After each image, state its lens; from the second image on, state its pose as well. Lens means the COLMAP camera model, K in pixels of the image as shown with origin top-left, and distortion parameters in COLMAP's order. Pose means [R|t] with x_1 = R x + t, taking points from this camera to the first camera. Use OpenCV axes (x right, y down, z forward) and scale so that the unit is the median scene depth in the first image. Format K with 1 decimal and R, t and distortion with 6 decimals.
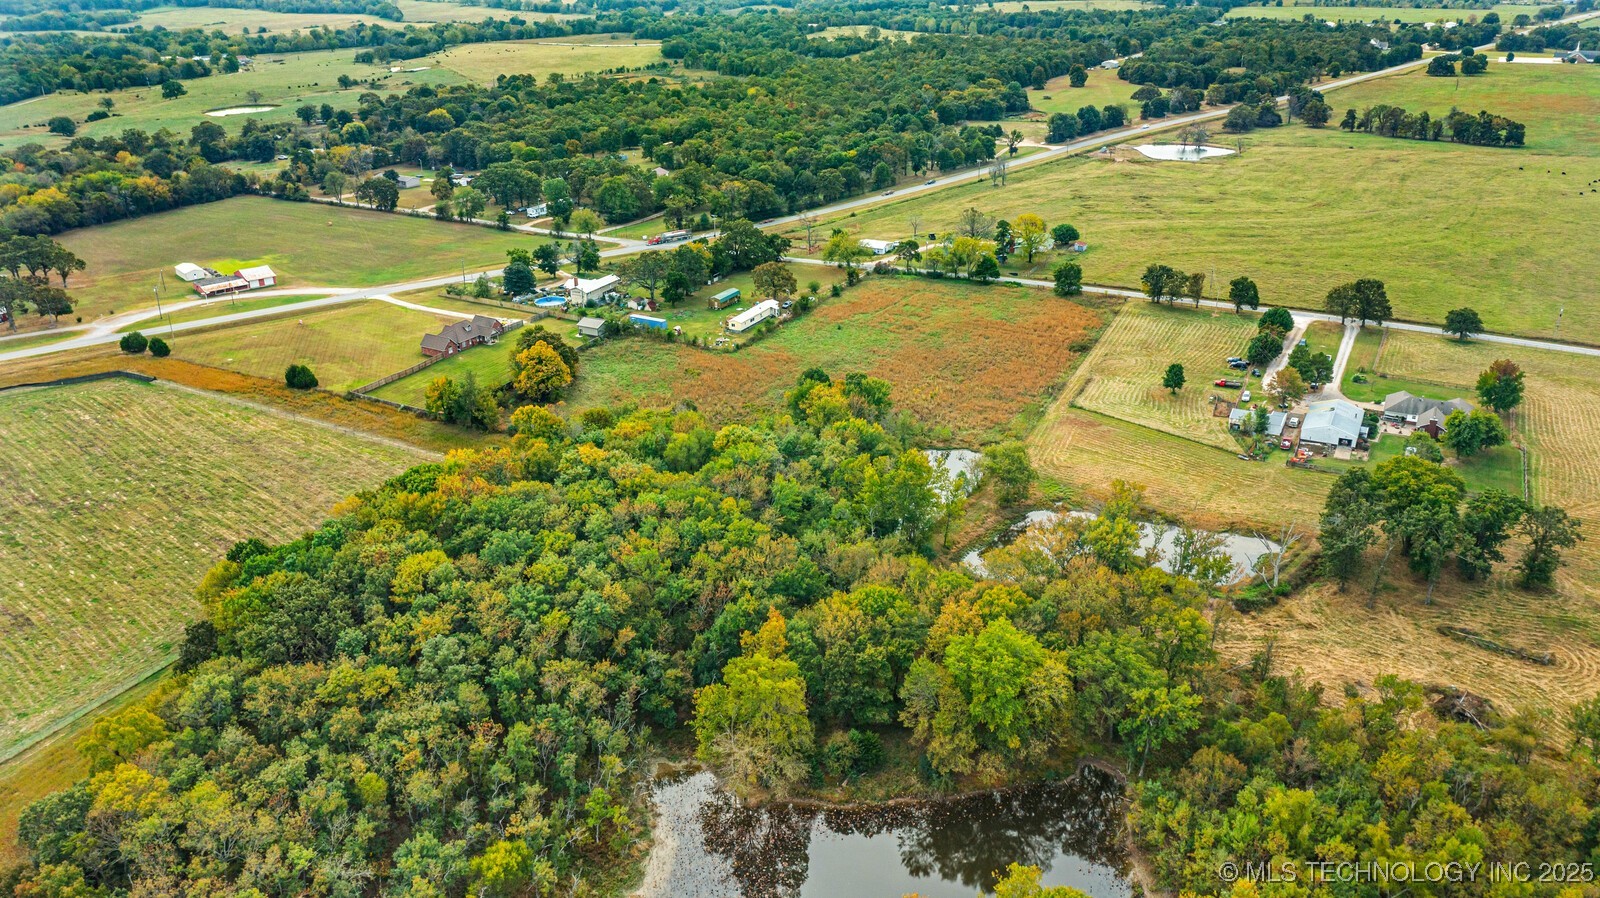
lens RADIAL K [[1254.9, 0, 800.0], [0, 1254.9, 449.0], [0, 0, 1]] dist [-0.019758, 0.003891]
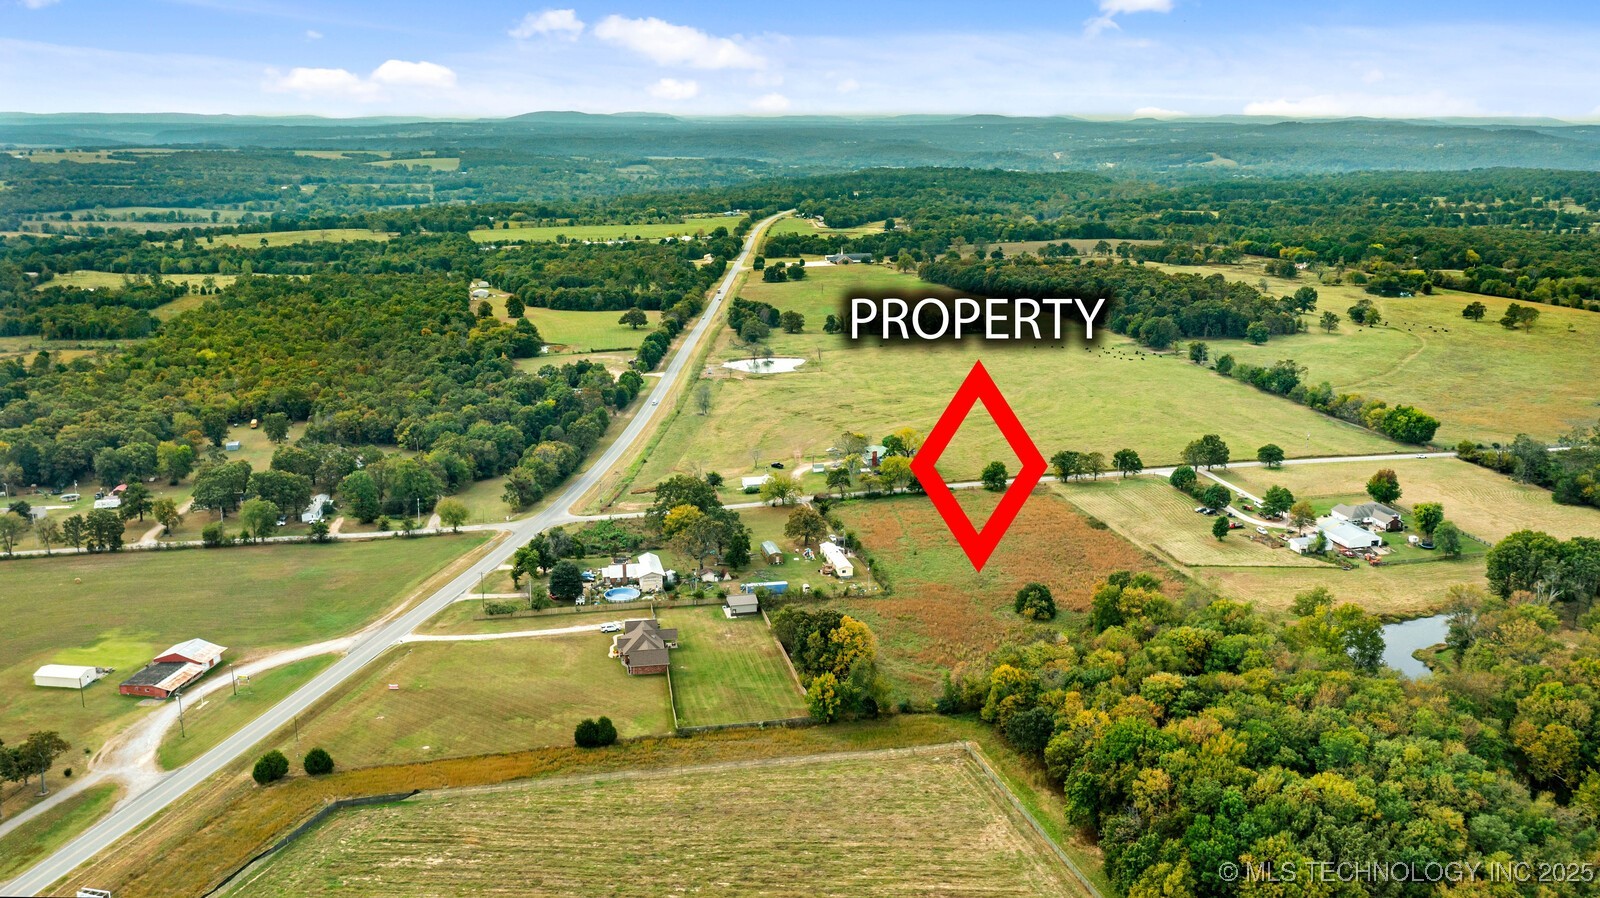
lens RADIAL K [[1316.0, 0, 800.0], [0, 1316.0, 449.0], [0, 0, 1]] dist [-0.022703, -0.001137]
pose [[0.745025, -0.147159, 0.650601, -0.720582], [0.255060, 0.964089, -0.074010, -0.120318], [-0.616346, 0.221082, 0.755805, 0.203595]]
